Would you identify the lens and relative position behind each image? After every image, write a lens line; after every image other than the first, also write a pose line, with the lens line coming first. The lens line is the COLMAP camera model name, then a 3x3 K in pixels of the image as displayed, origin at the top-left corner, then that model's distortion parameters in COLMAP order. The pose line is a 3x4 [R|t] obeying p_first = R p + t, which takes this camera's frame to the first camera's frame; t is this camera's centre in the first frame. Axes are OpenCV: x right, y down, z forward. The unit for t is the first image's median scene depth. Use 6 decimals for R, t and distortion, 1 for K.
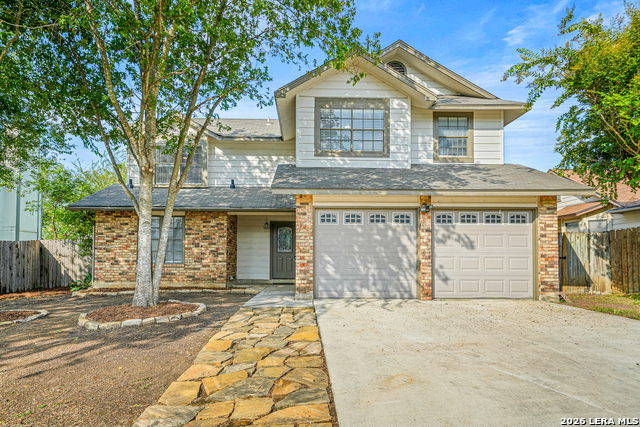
lens RADIAL K [[386.2, 0, 333.9], [0, 386.2, 197.7], [0, 0, 1]] dist [0.077497, -0.000890]
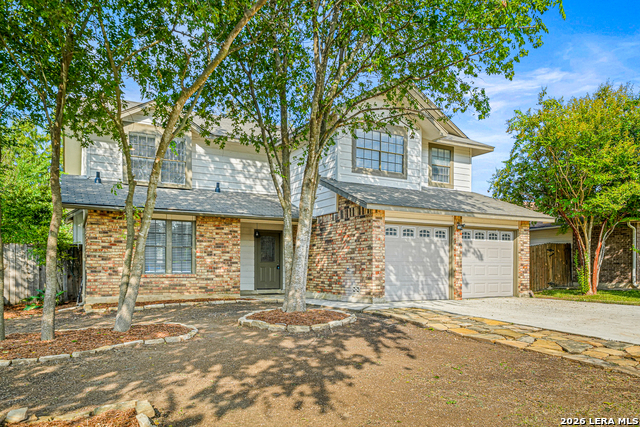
lens RADIAL K [[423.8, 0, 319.5], [0, 423.8, 208.2], [0, 0, 1]] dist [0.084024, 0.002998]
pose [[0.895132, 0.059414, 0.441824, -0.736655], [-0.063879, 0.997946, -0.004780, 0.003973], [-0.441200, -0.023944, 0.897089, -0.018562]]
